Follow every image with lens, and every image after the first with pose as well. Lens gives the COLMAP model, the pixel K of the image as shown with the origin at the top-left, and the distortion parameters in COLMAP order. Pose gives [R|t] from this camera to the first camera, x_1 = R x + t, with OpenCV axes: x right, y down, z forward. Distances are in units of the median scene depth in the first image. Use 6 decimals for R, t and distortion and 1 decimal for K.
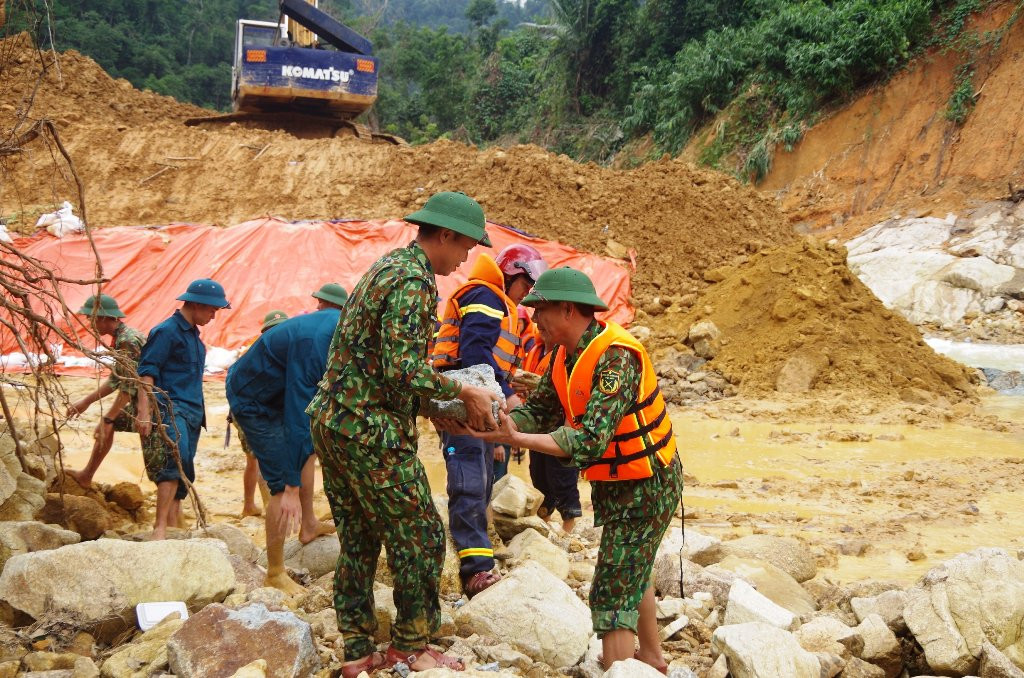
lens RADIAL K [[1423.8, 0, 513.7], [0, 1423.8, 357.3], [0, 0, 1]] dist [0.056185, 0.327115]
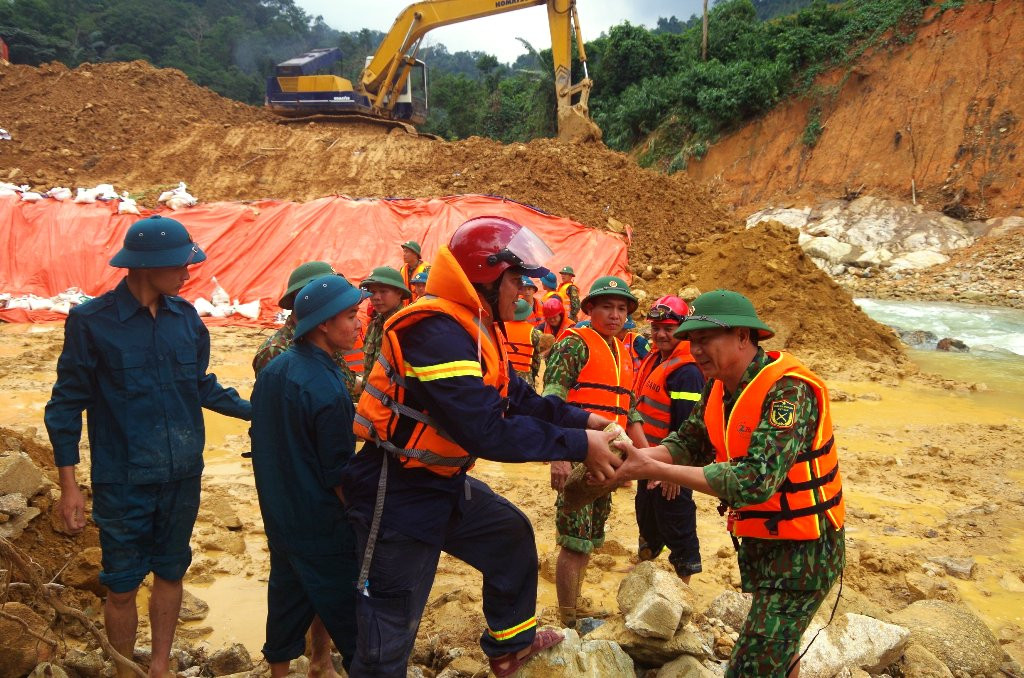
lens RADIAL K [[903.6, 0, 515.3], [0, 903.6, 358.9], [0, 0, 1]] dist [-0.129374, 0.177002]
pose [[0.999685, 0.017269, 0.018191, -0.025612], [-0.018576, 0.997061, 0.074331, -0.015455], [-0.016854, -0.074645, 0.997068, 0.194265]]
